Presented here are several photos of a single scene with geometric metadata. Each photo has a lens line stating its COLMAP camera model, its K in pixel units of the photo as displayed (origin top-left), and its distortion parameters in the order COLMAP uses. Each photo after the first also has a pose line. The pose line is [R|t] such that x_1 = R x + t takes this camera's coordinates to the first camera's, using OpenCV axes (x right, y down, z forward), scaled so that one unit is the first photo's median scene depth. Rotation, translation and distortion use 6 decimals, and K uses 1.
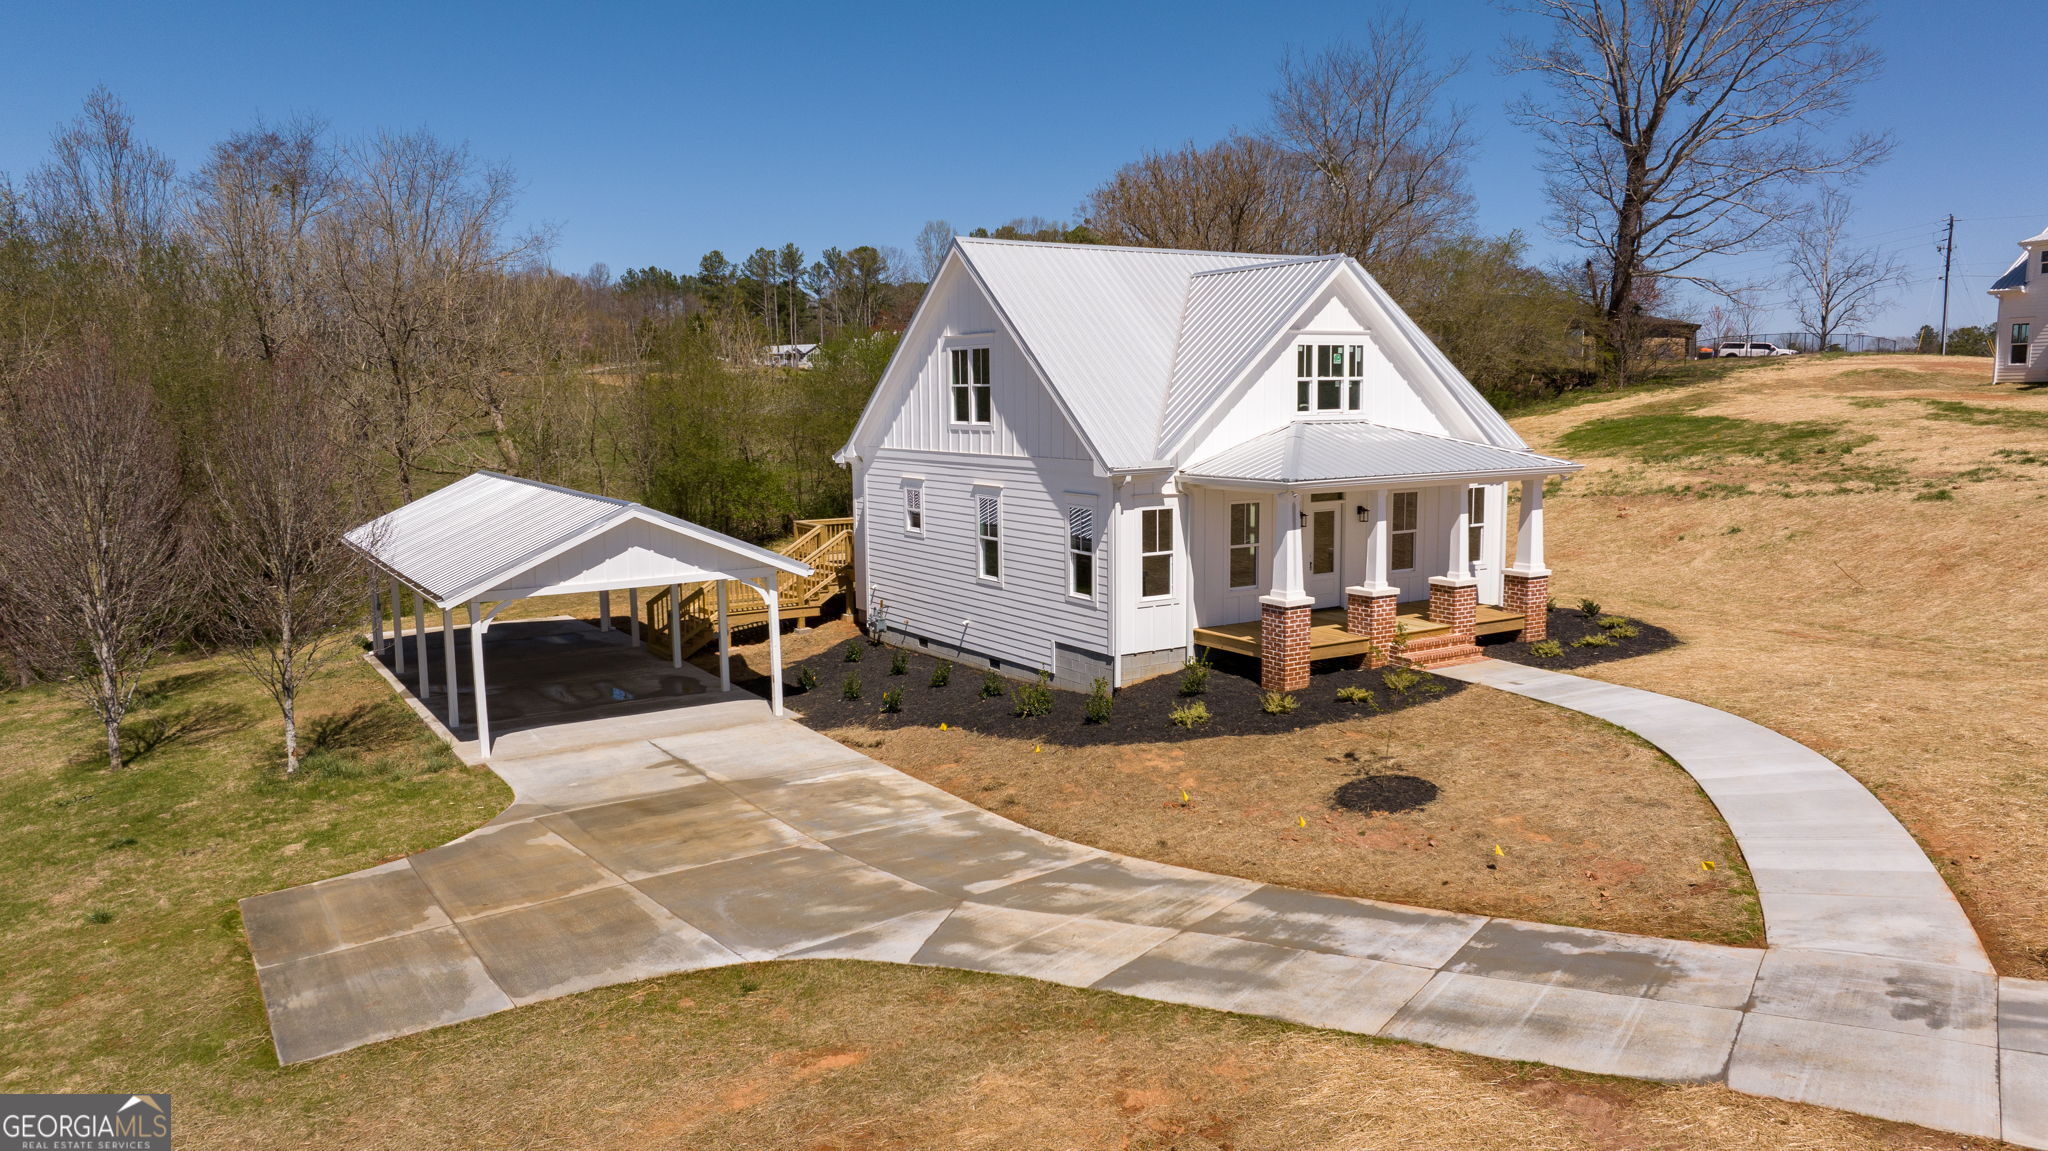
lens RADIAL K [[1450.3, 0, 1024.0], [0, 1450.3, 575.5], [0, 0, 1]] dist [-0.012184, -0.002583]
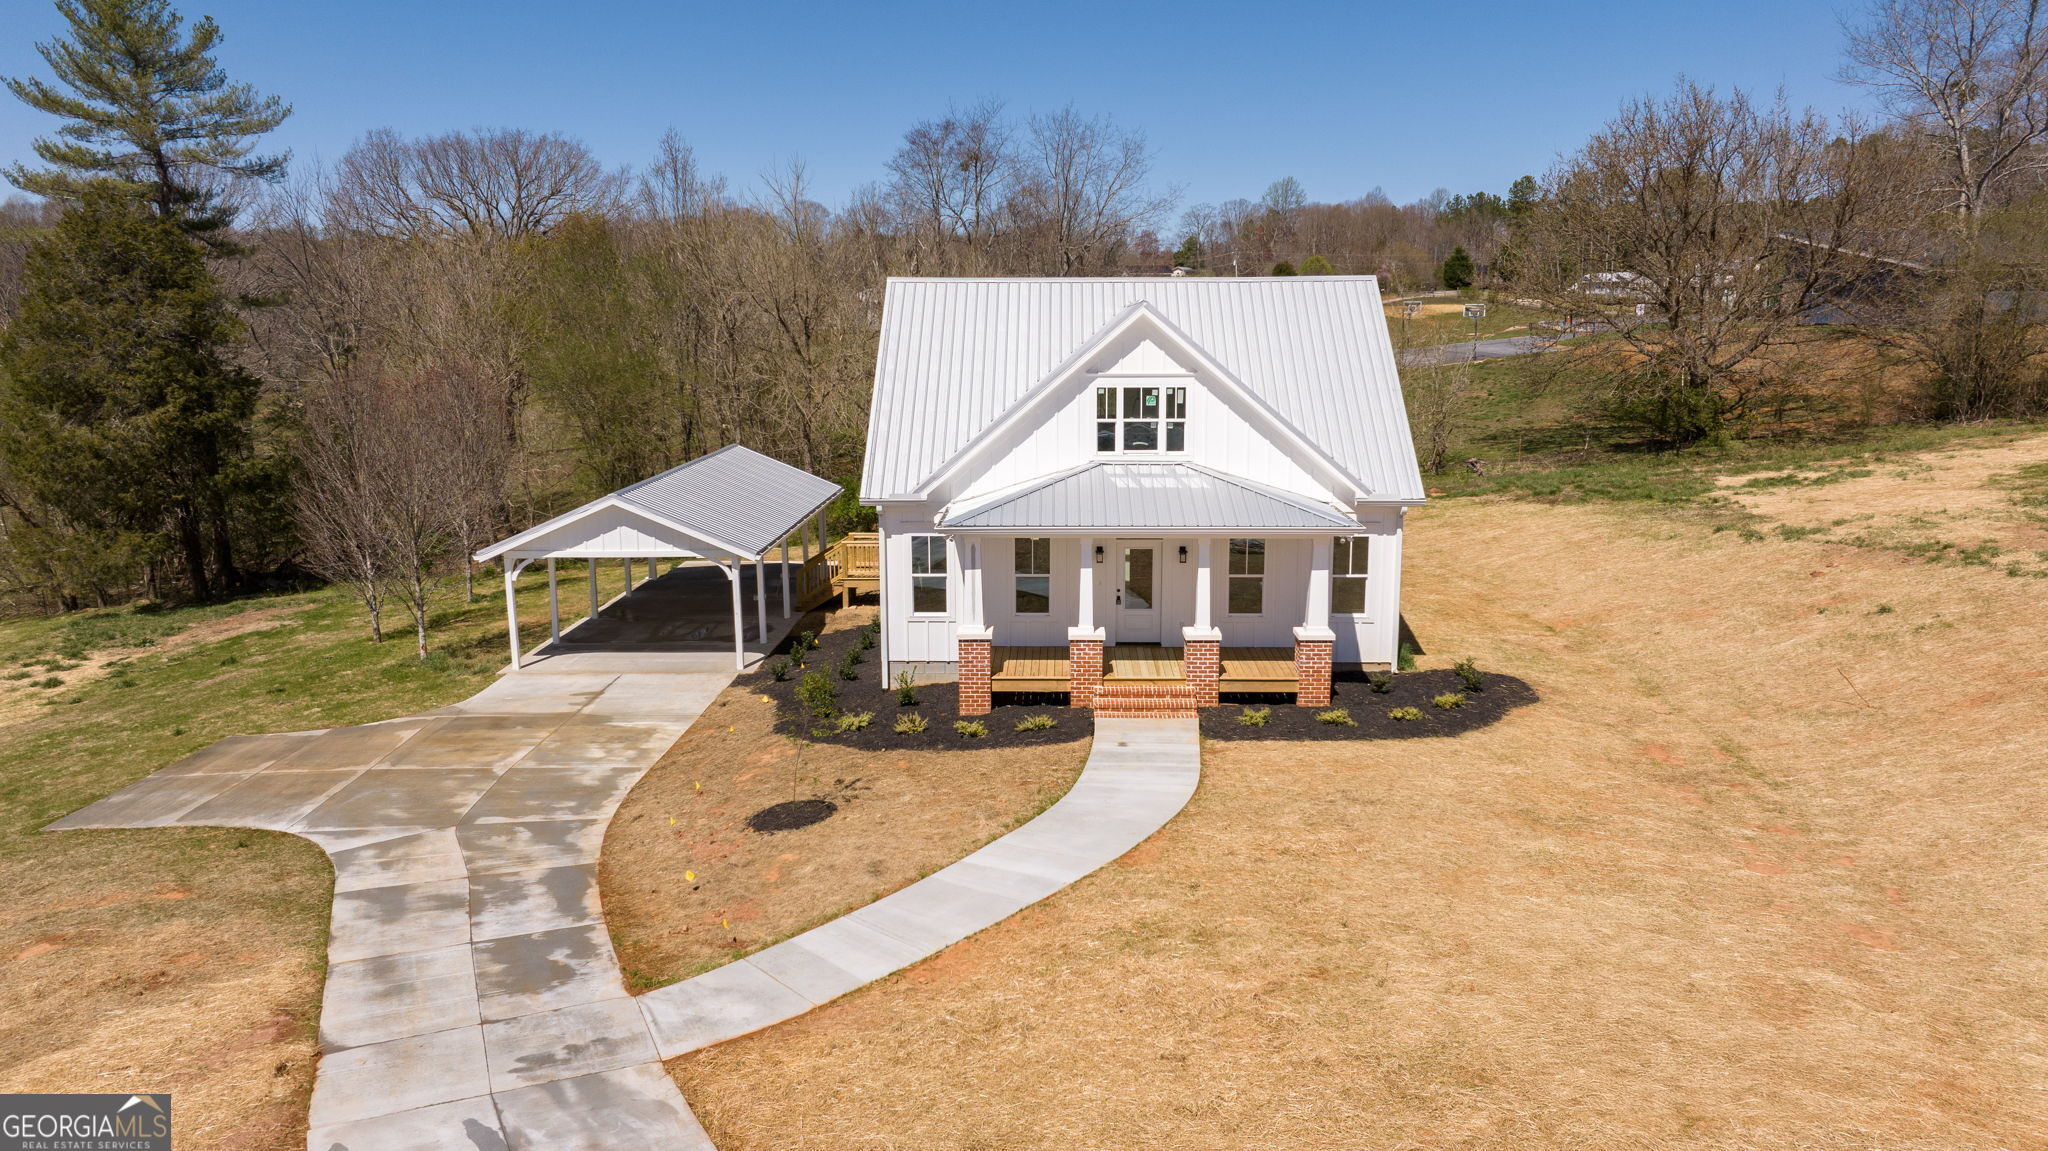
lens RADIAL K [[1427.2, 0, 1020.9], [0, 1427.2, 615.0], [0, 0, 1]] dist [-0.004182, -0.000947]
pose [[0.824474, 0.124729, -0.551982, 0.729048], [-0.077897, 0.991137, 0.107612, -0.104368], [0.560512, -0.045726, 0.826883, 0.122641]]
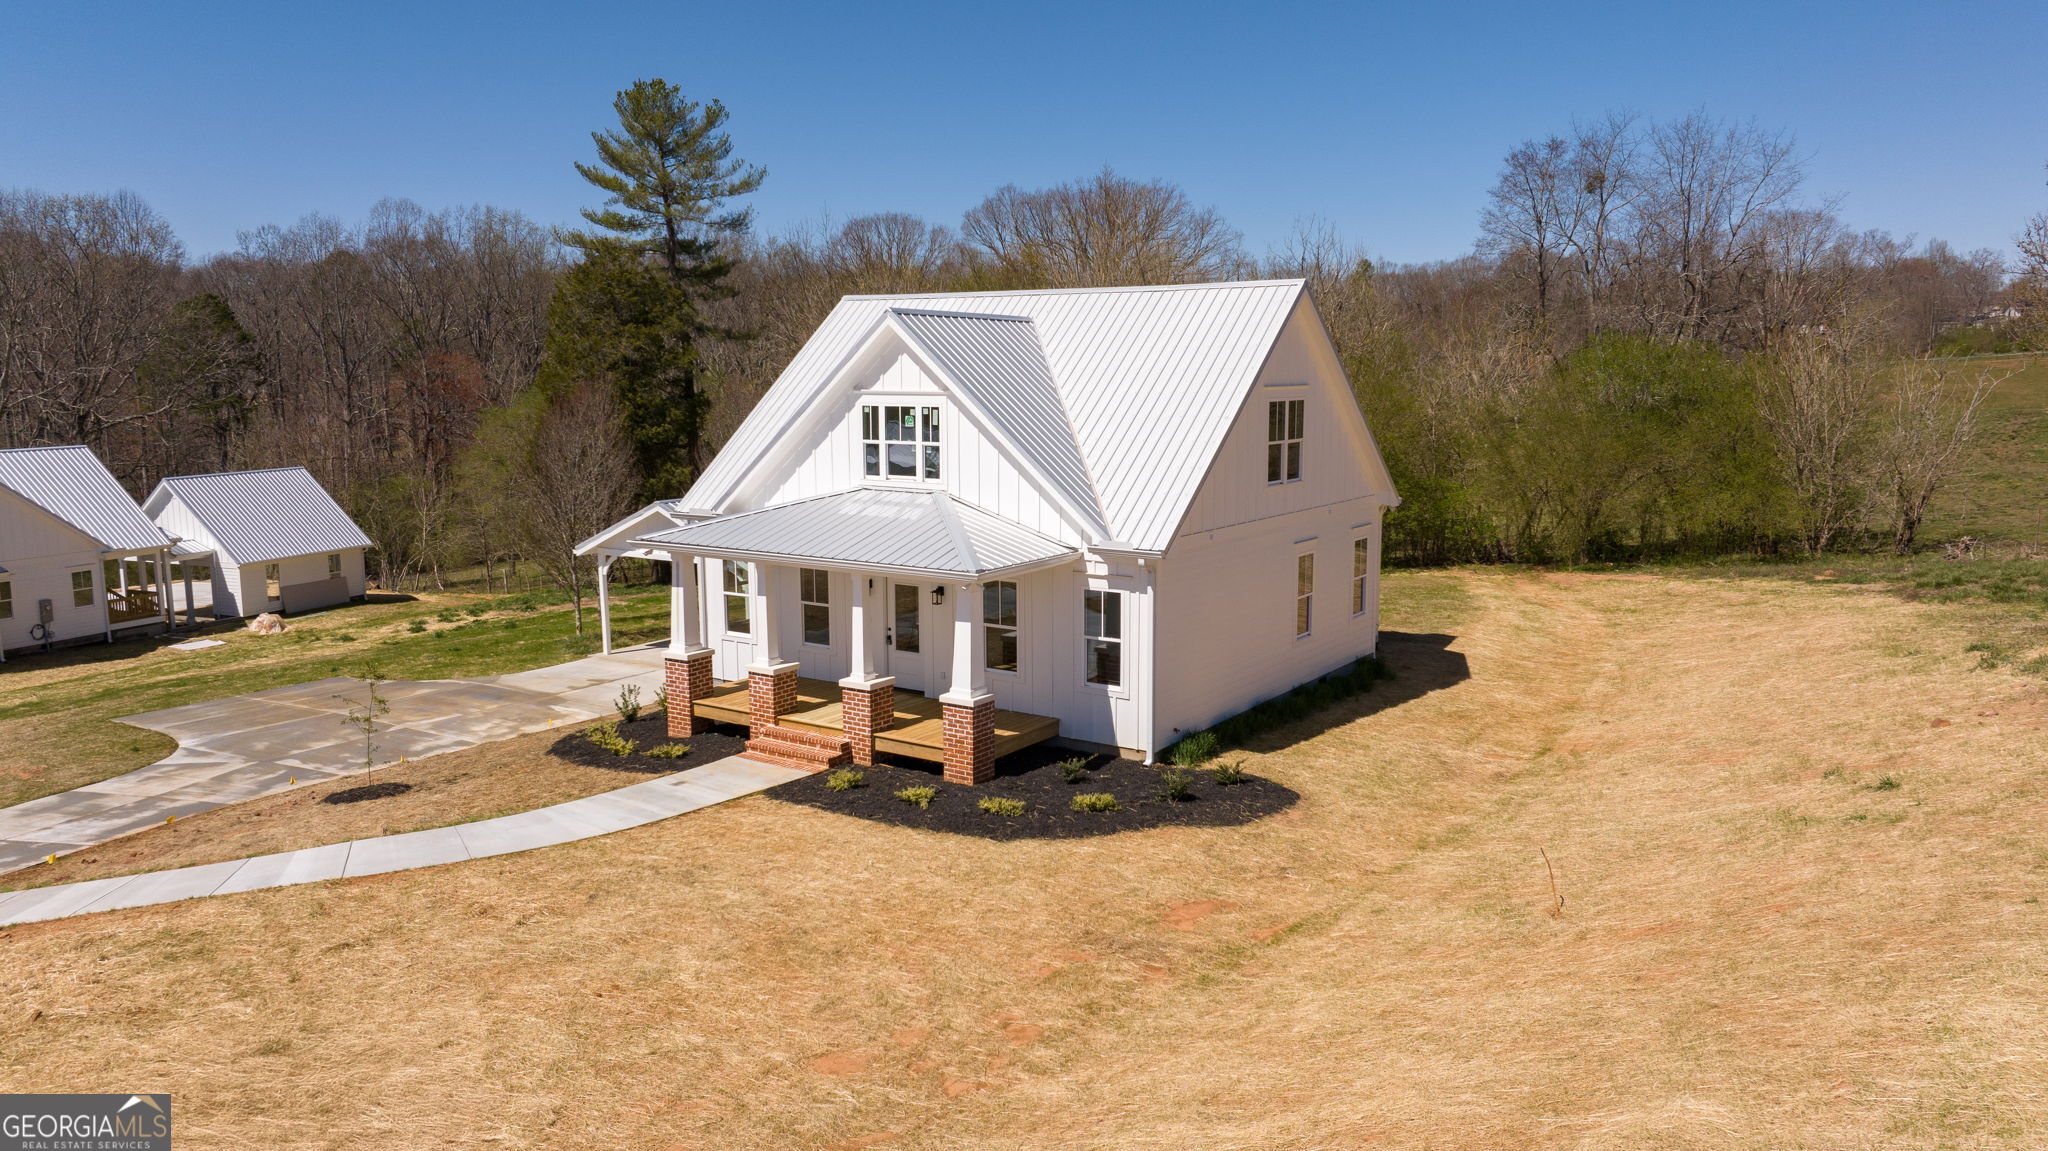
lens RADIAL K [[1450.3, 0, 1024.0], [0, 1450.3, 575.5], [0, 0, 1]] dist [-0.012184, -0.002583]
pose [[0.388328, 0.144303, -0.910153, 1.117250], [-0.120256, 0.987153, 0.105202, -0.162867], [0.913641, 0.068599, 0.400692, 0.727080]]
